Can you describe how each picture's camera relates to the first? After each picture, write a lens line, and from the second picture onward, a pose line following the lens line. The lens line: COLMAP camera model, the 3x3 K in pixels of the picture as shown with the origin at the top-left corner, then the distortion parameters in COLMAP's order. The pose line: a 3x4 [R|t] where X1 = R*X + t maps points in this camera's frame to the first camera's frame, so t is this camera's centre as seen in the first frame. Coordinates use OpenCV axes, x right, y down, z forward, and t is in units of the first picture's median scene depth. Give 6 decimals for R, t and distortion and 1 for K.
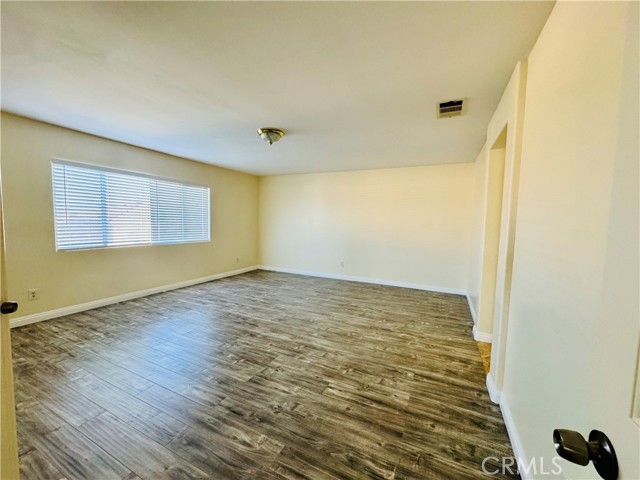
lens RADIAL K [[254.8, 0, 320.0], [0, 254.8, 240.0], [0, 0, 1]] dist [-0.001825, -0.000010]
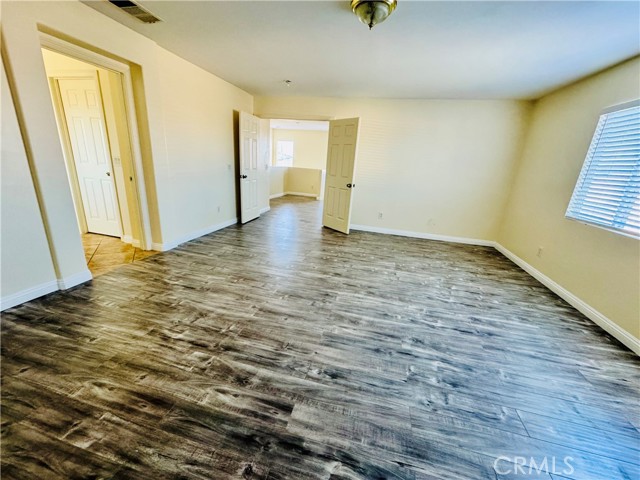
lens RADIAL K [[261.0, 0, 320.0], [0, 261.0, 240.0], [0, 0, 1]] dist [-0.002386, -0.000011]
pose [[-0.975197, -0.029747, -0.219330, 0.041901], [-0.106723, 0.931324, 0.348203, -0.111885], [0.193910, 0.362974, -0.911399, 1.682946]]
